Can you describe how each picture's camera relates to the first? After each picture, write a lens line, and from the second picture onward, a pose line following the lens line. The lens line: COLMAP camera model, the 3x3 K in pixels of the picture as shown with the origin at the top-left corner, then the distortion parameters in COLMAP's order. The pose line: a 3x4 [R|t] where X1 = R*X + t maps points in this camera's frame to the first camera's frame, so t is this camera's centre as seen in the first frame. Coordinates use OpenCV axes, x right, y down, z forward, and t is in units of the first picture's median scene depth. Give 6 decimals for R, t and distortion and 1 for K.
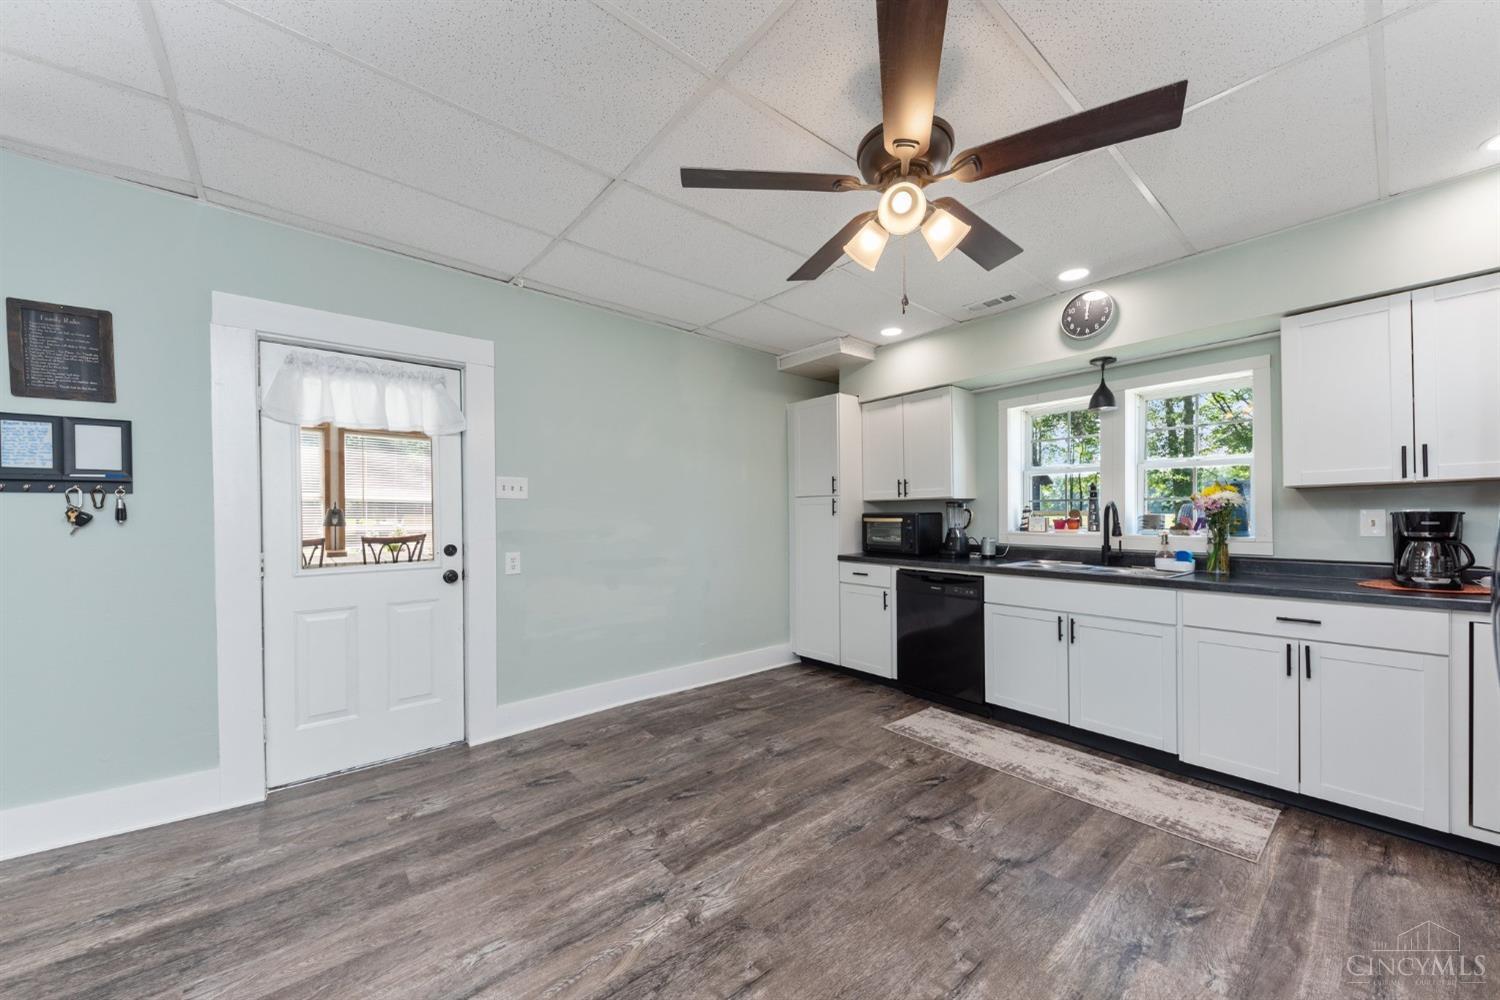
lens RADIAL K [[551.4, 0, 745.5], [0, 551.4, 519.4], [0, 0, 1]] dist [0.002222, -0.001742]
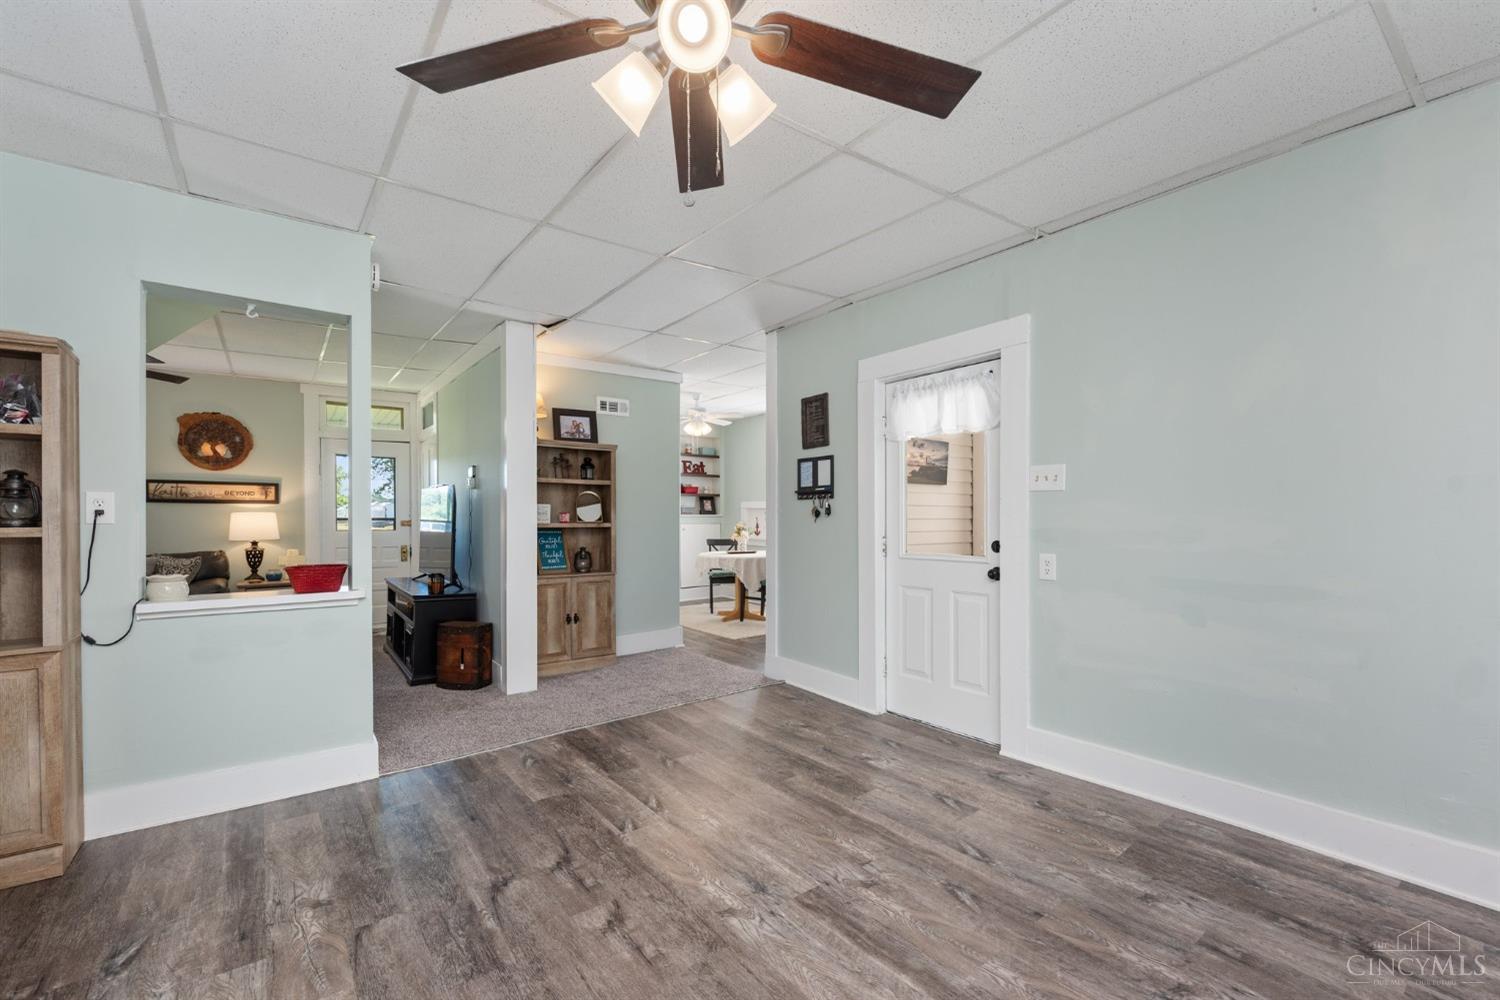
lens RADIAL K [[616.3, 0, 746.2], [0, 616.3, 524.5], [0, 0, 1]] dist [0.002827, -0.003638]
pose [[-0.043105, 0.019580, -0.998879, 0.620606], [-0.002312, 0.999803, 0.019698, -0.003103], [0.999068, 0.003159, -0.043051, 0.662117]]
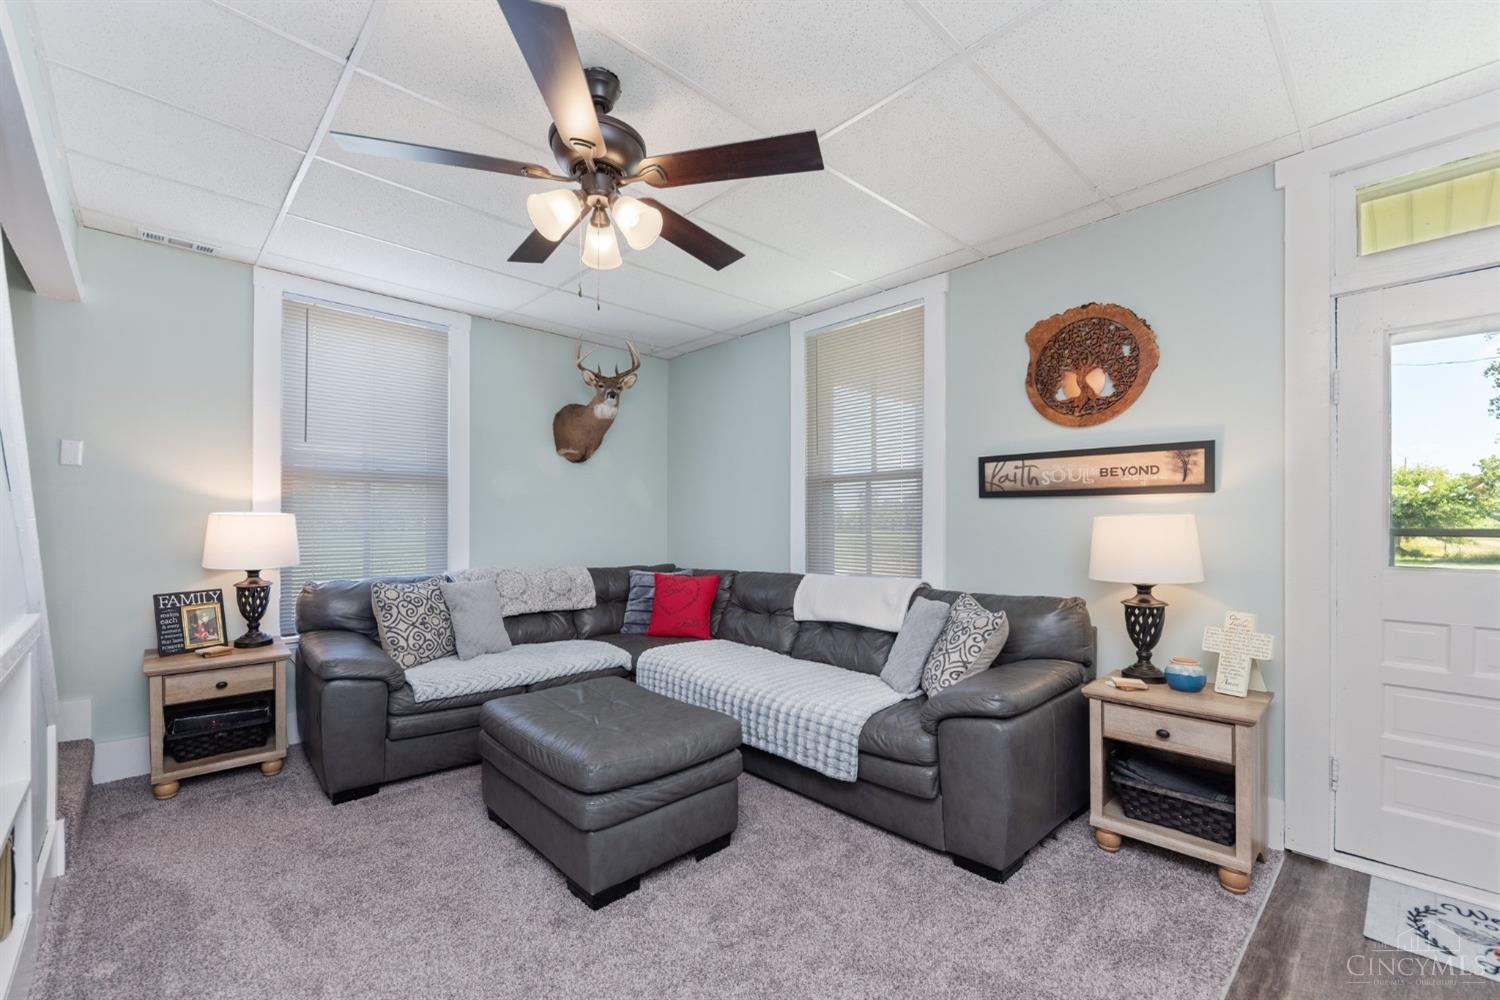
lens RADIAL K [[616.3, 0, 756.1], [0, 616.3, 524.6], [0, 0, 1]] dist [0.002827, -0.003638]
pose [[-0.996778, 0.002134, -0.080178, -0.958015], [0.002100, 0.999998, 0.000508, 0.017281], [0.080179, 0.000338, -0.996780, -0.395338]]
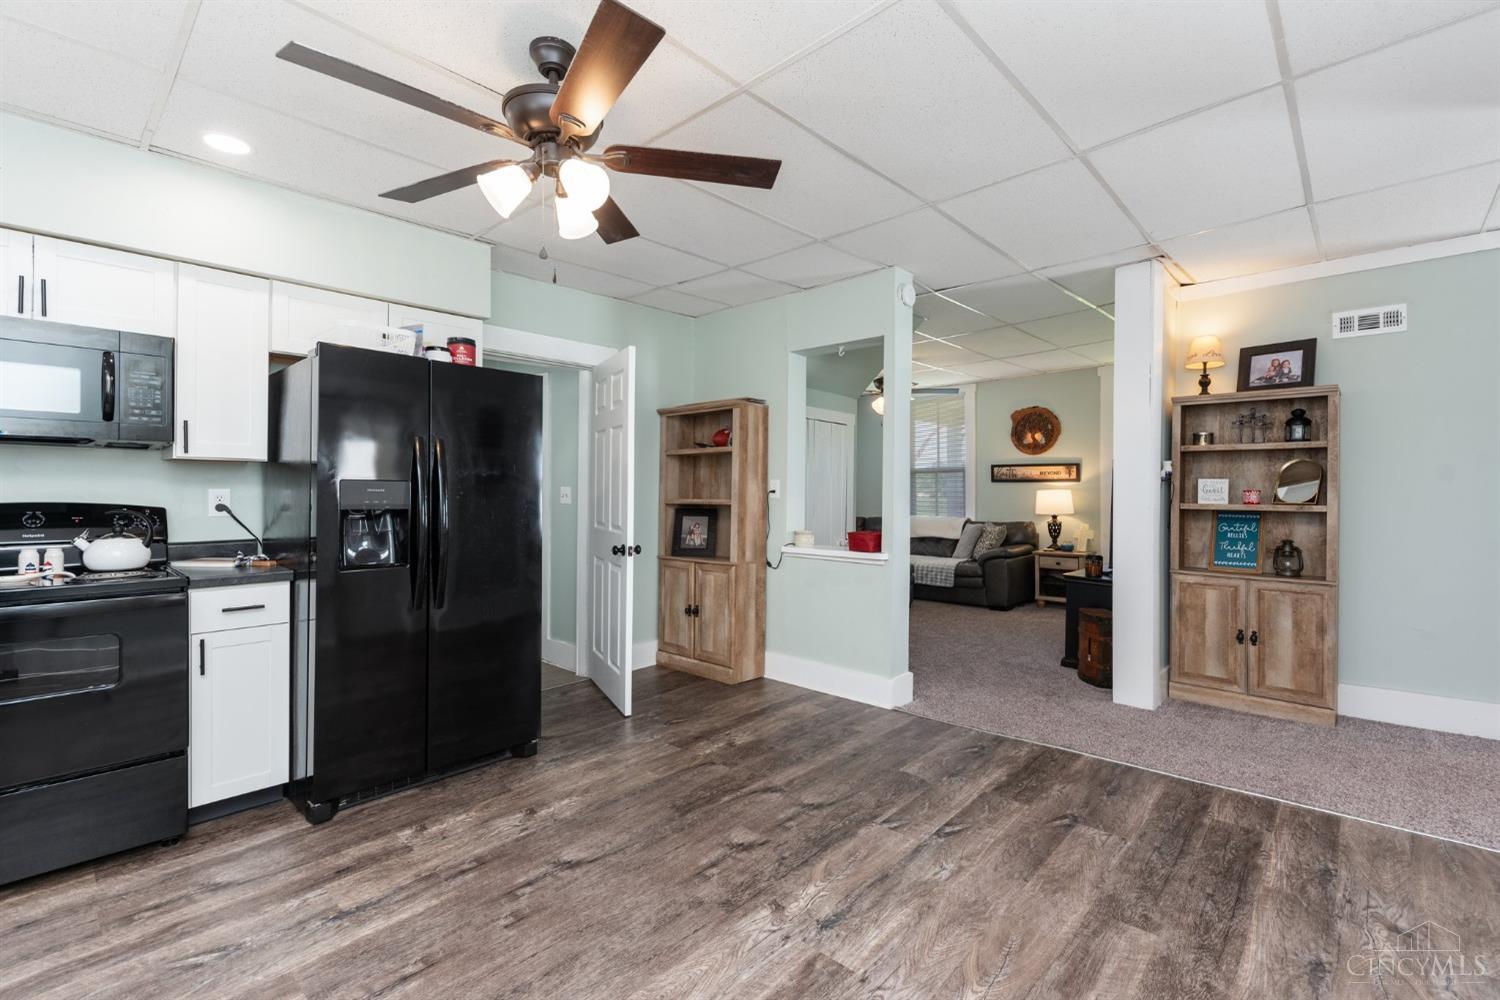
lens RADIAL K [[653.3, 0, 745.7], [0, 653.3, 491.8], [0, 0, 1]] dist [0.004921, -0.003960]
pose [[-0.990487, 0.004597, -0.137531, 0.070228], [0.003992, 0.999981, 0.004675, -0.008290], [0.137550, 0.004082, -0.990486, 1.307958]]
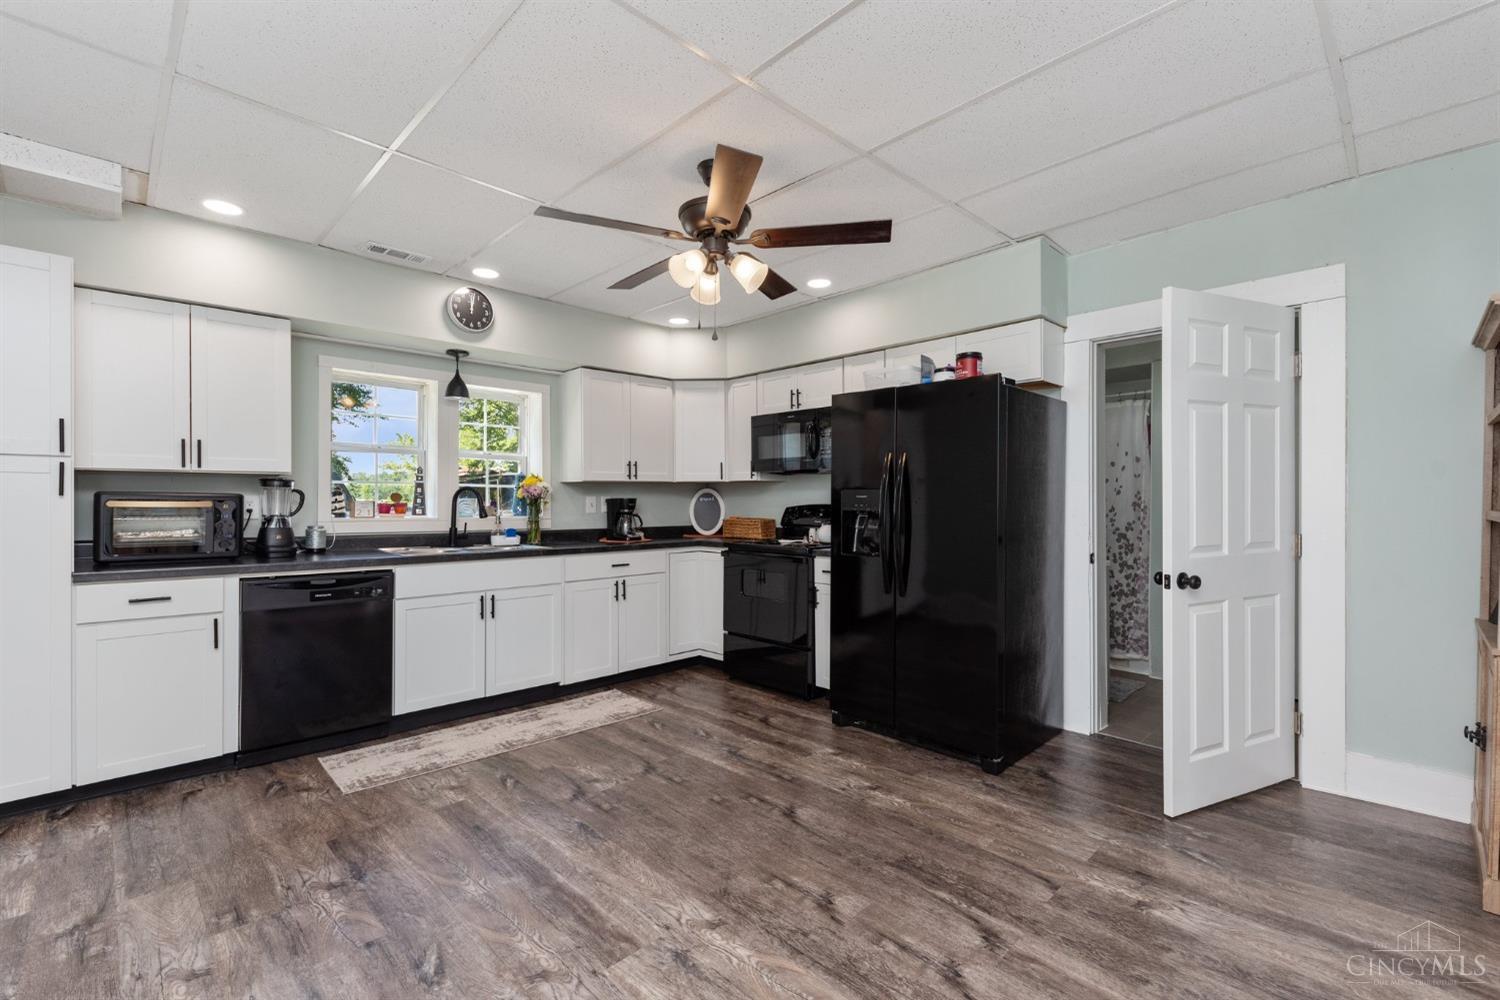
lens RADIAL K [[653.3, 0, 756.5], [0, 653.3, 502.1], [0, 0, 1]] dist [0.004921, -0.003960]
pose [[-0.099965, 0.001683, 0.994990, -0.745168], [0.004376, 0.999990, -0.001252, 0.003278], [-0.994981, 0.004229, -0.099971, 0.637068]]
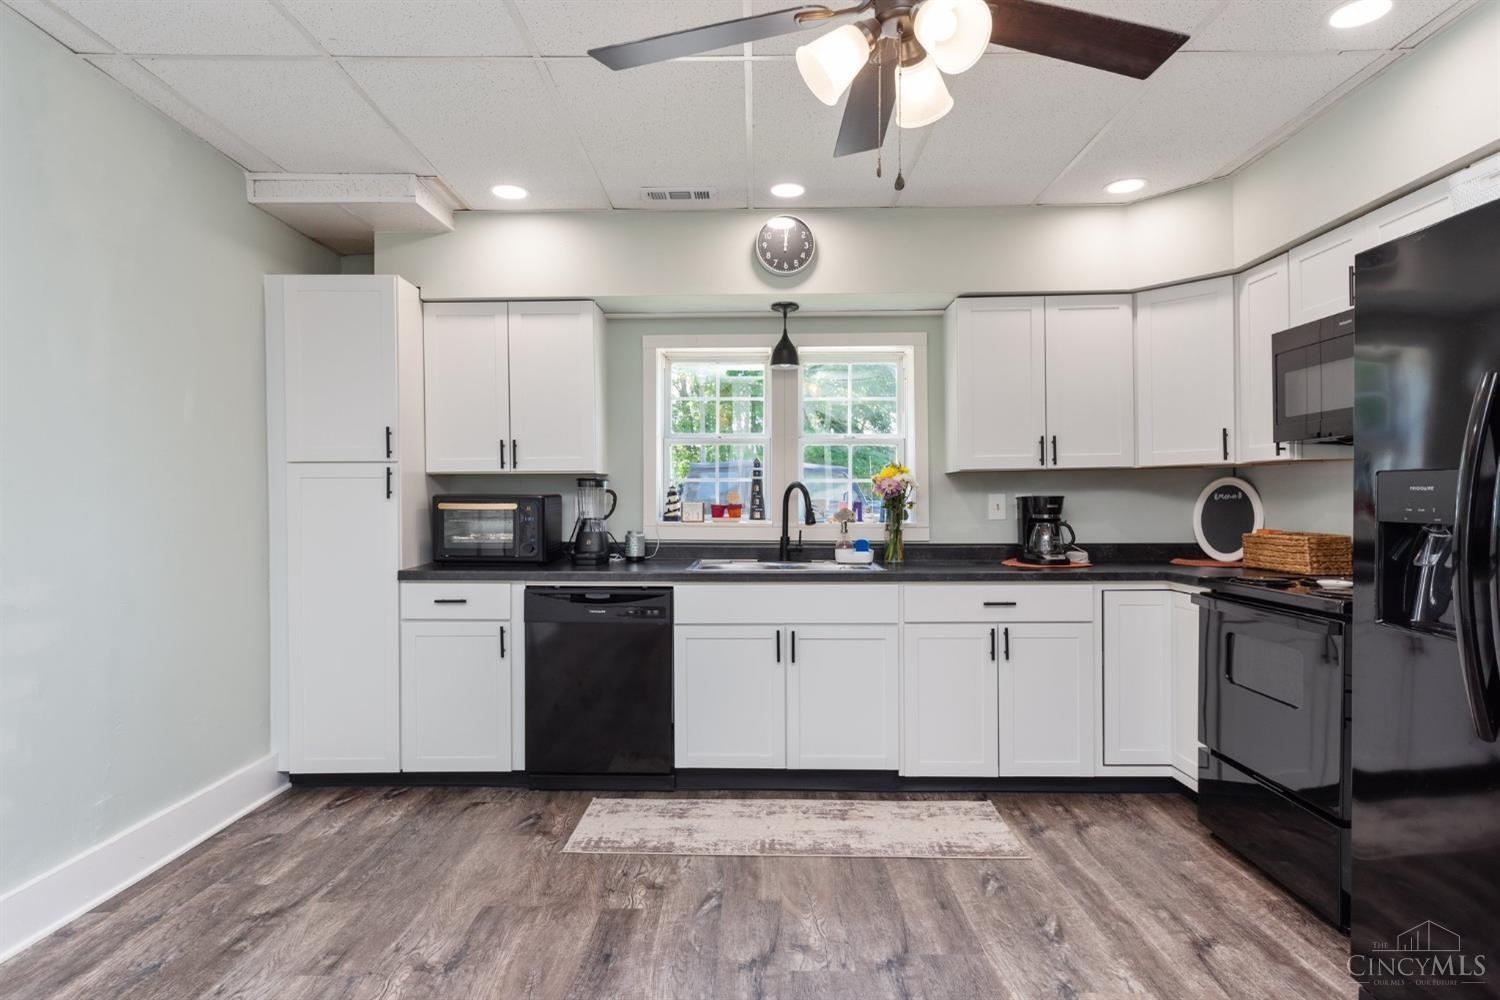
lens RADIAL K [[834.5, 0, 747.5], [0, 834.5, 505.2], [0, 0, 1]] dist [0.011466, -0.007914]
pose [[0.645226, -0.001755, 0.763990, -0.360313], [0.005092, 0.999985, -0.002003, 0.004083], [-0.763975, 0.005182, 0.645225, 0.297240]]
